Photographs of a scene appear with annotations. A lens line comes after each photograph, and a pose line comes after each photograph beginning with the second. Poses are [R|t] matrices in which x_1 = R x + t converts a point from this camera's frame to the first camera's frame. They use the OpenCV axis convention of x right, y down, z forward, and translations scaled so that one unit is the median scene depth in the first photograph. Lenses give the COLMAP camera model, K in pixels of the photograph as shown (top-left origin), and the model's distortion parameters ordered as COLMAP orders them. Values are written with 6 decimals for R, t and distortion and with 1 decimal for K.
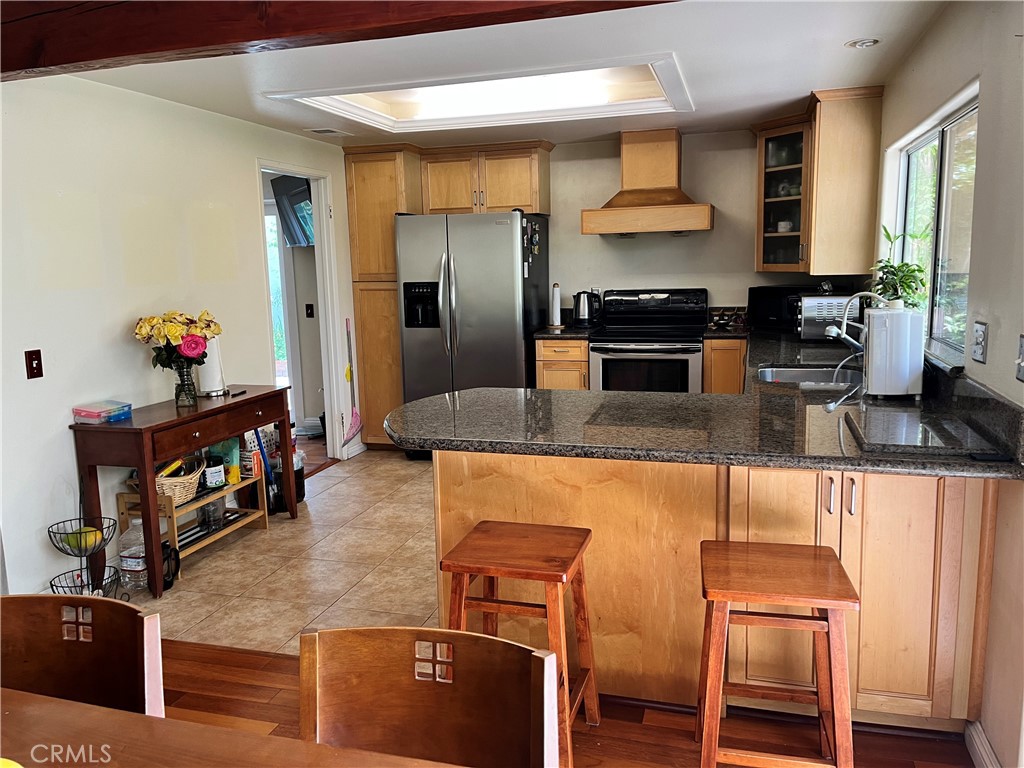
lens RADIAL K [[774.0, 0, 518.7], [0, 774.0, 380.1], [0, 0, 1]] dist [0.057336, -0.038834]
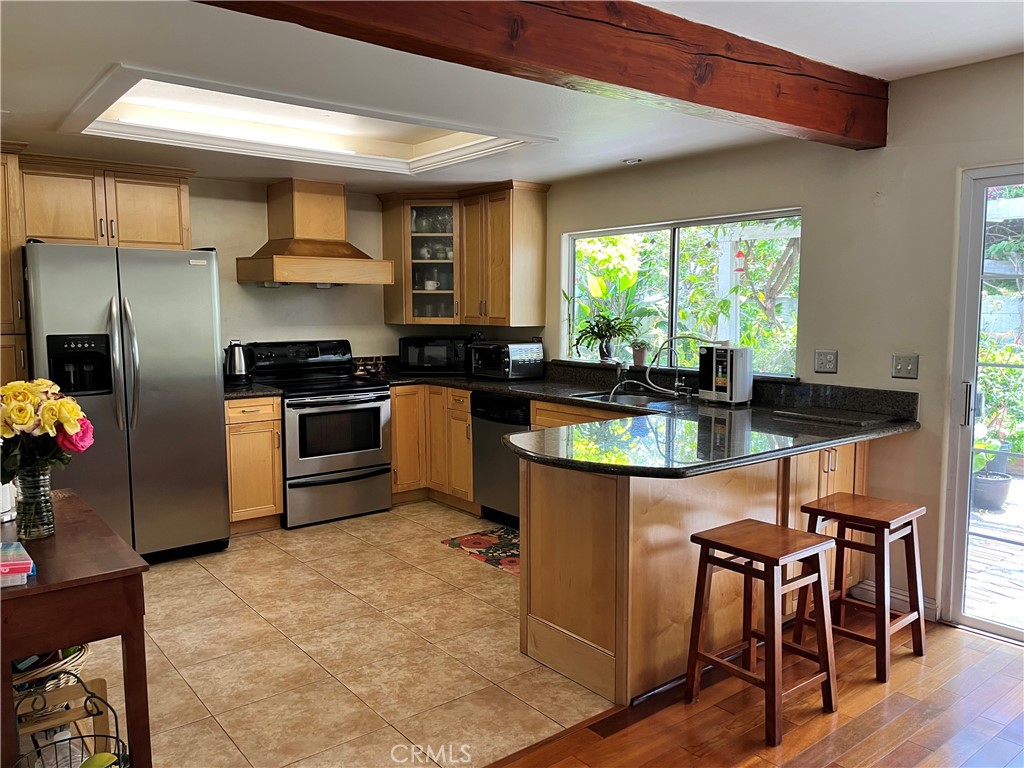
lens RADIAL K [[774.0, 0, 524.3], [0, 774.0, 386.2], [0, 0, 1]] dist [0.057336, -0.038834]
pose [[0.565713, -0.061371, 0.822315, -0.513474], [0.113671, 0.993510, -0.004053, -0.027224], [-0.816730, 0.095766, 0.569018, 0.241916]]
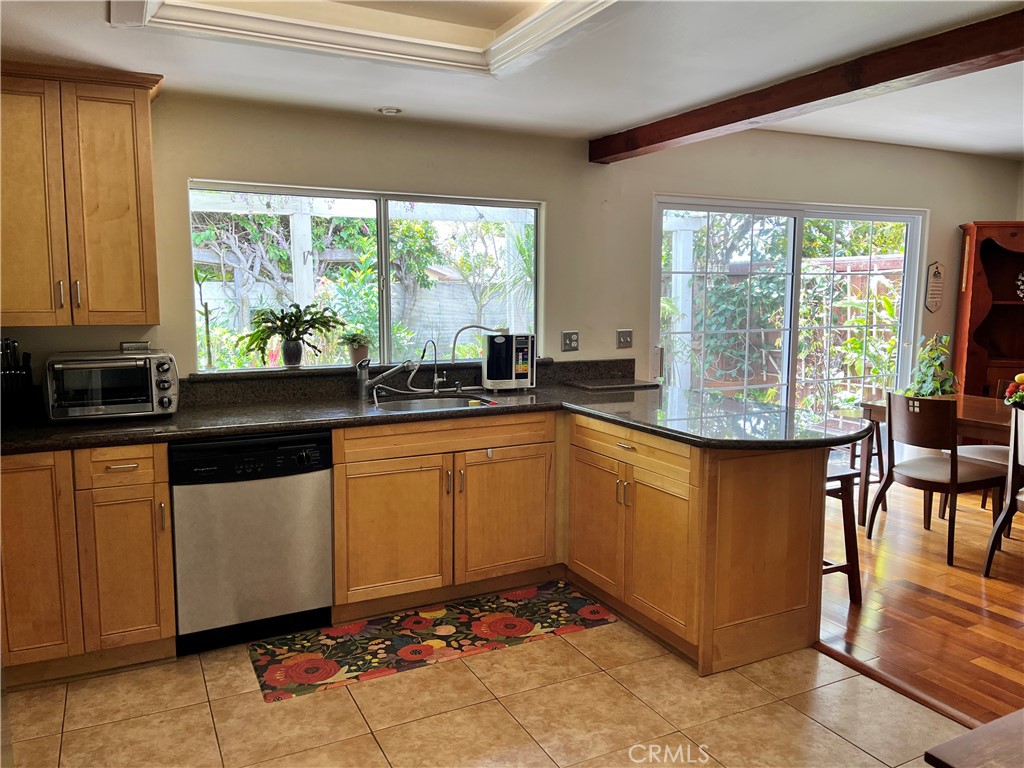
lens RADIAL K [[774.0, 0, 515.4], [0, 774.0, 390.8], [0, 0, 1]] dist [0.057336, -0.038834]
pose [[-0.691091, -0.067409, 0.719617, -0.330139], [0.126672, 0.968935, 0.212414, -0.143881], [-0.711581, 0.237952, -0.661083, 0.970242]]
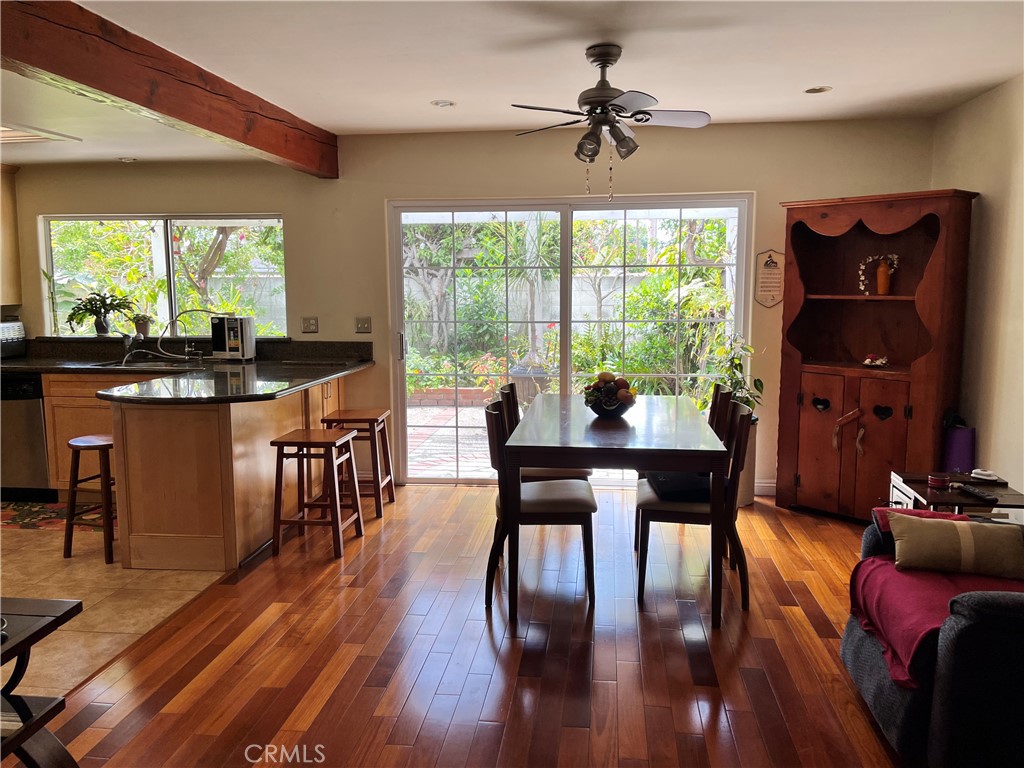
lens RADIAL K [[774.0, 0, 516.1], [0, 774.0, 381.3], [0, 0, 1]] dist [0.057336, -0.038834]
pose [[-0.173018, -0.096910, 0.980139, -0.792480], [0.159204, 0.979309, 0.124931, -0.032206], [-0.971966, 0.177658, -0.154009, 0.323630]]
